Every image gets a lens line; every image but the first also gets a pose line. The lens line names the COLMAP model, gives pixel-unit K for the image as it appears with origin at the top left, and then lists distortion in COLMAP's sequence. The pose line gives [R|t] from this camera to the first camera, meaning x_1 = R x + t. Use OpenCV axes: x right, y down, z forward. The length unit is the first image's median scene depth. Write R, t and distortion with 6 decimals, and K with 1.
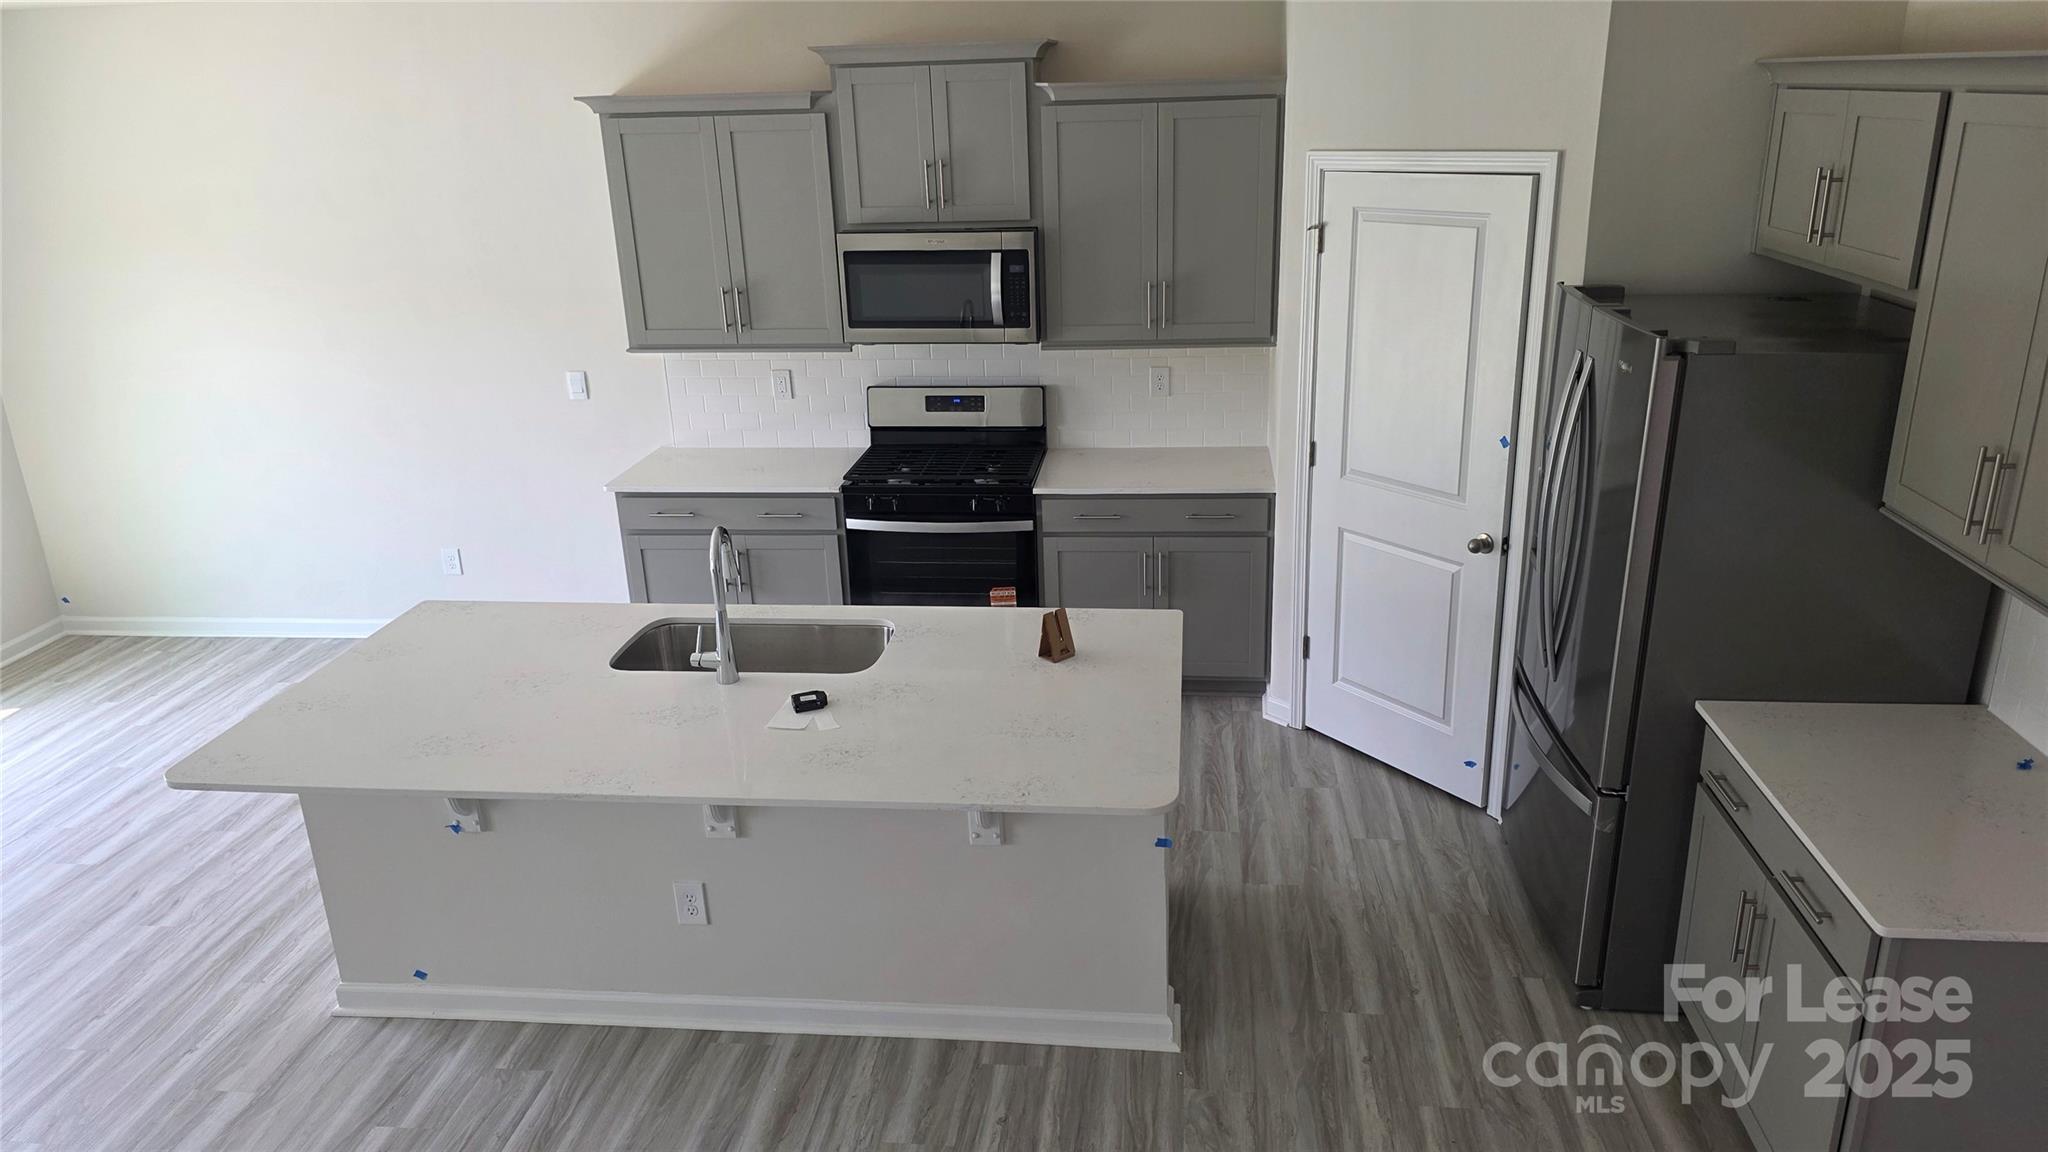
lens RADIAL K [[1410.5, 0, 1025.6], [0, 1410.5, 581.7], [0, 0, 1]] dist [0.065545, -0.027160]
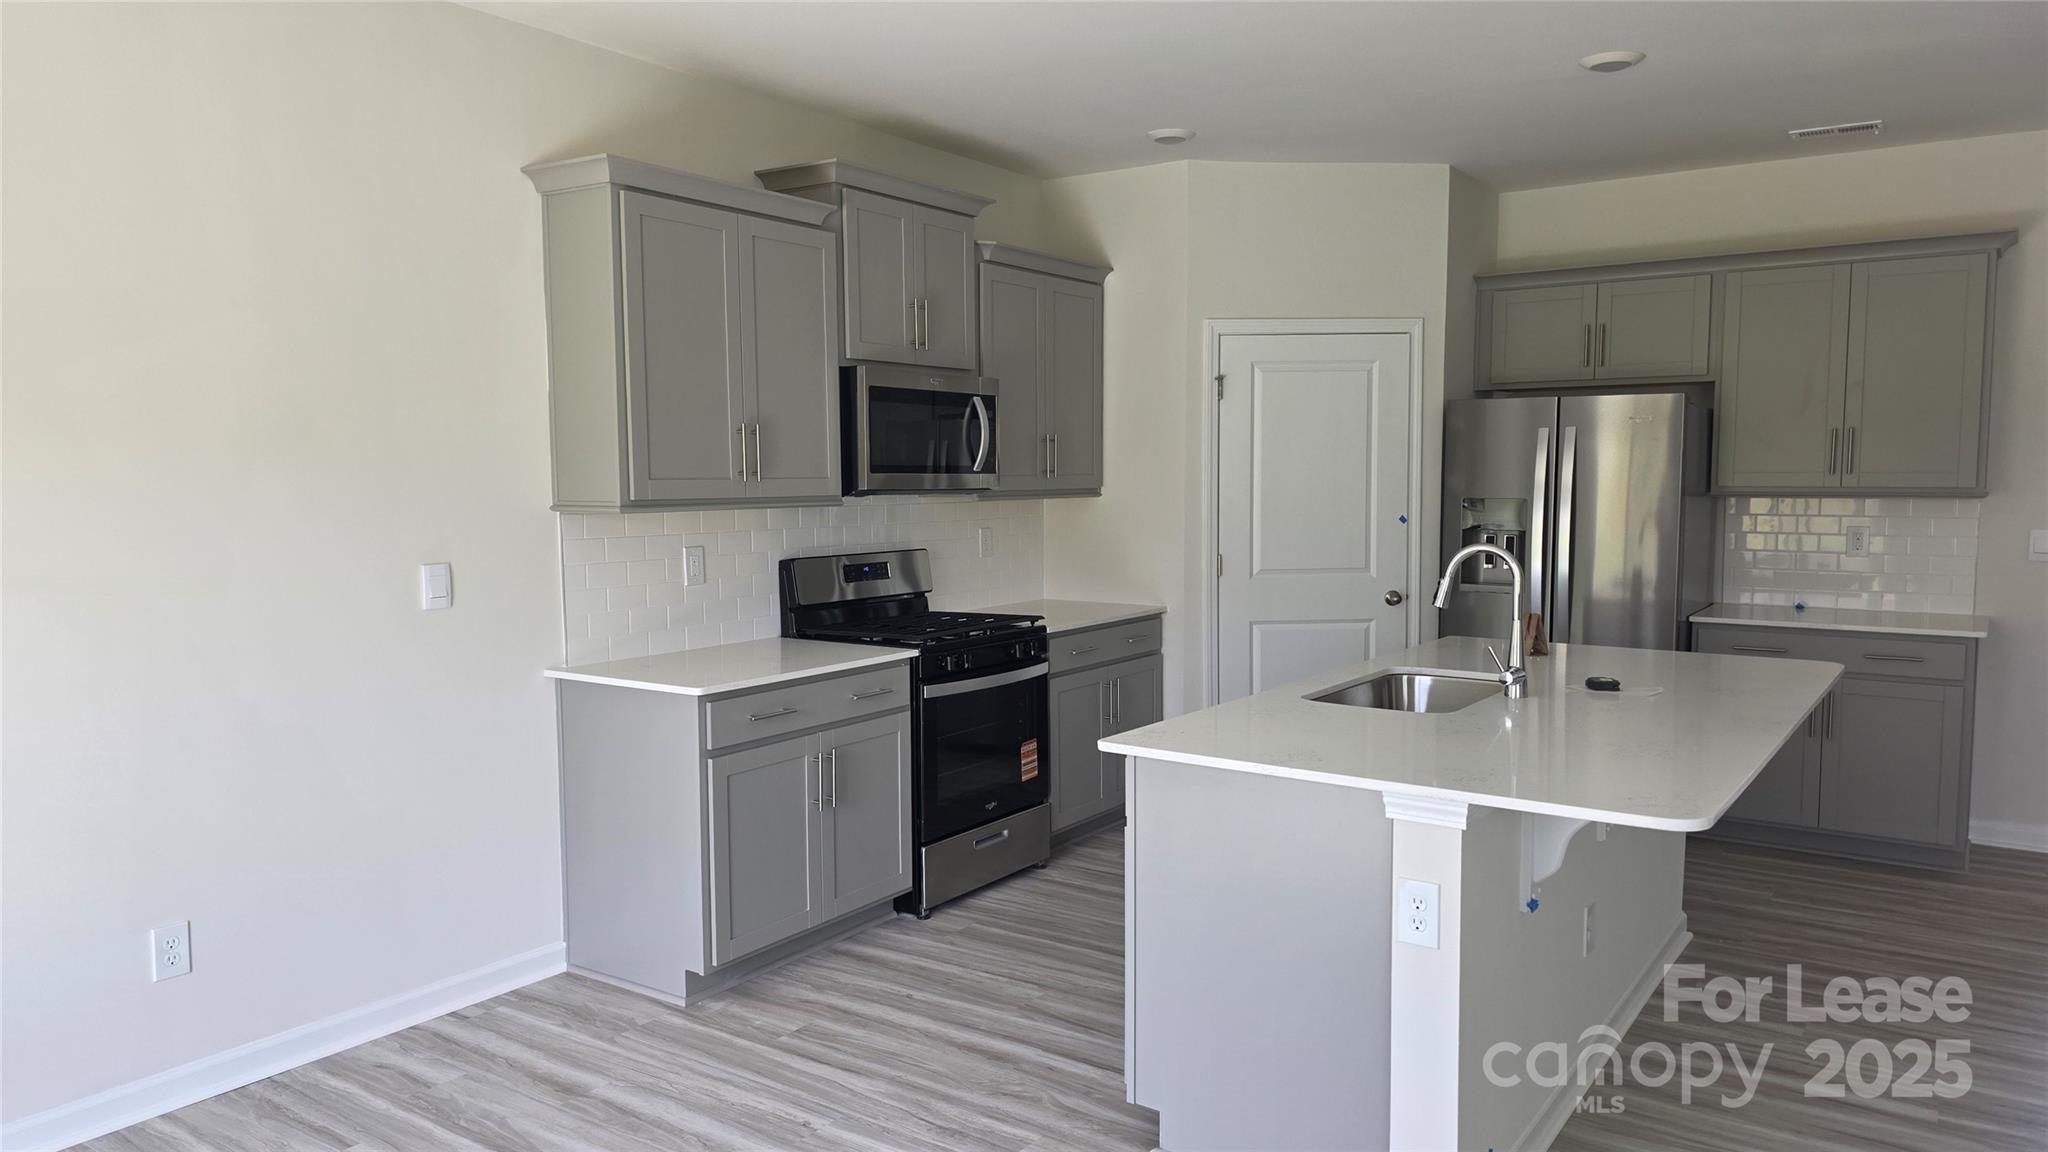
lens RADIAL K [[1410.5, 0, 1024.8], [0, 1410.5, 577.7], [0, 0, 1]] dist [0.065545, -0.027160]
pose [[0.476968, -0.045130, 0.877761, -0.850781], [0.275187, 0.956136, -0.100375, -0.006066], [-0.834729, 0.289425, 0.468466, 0.542621]]
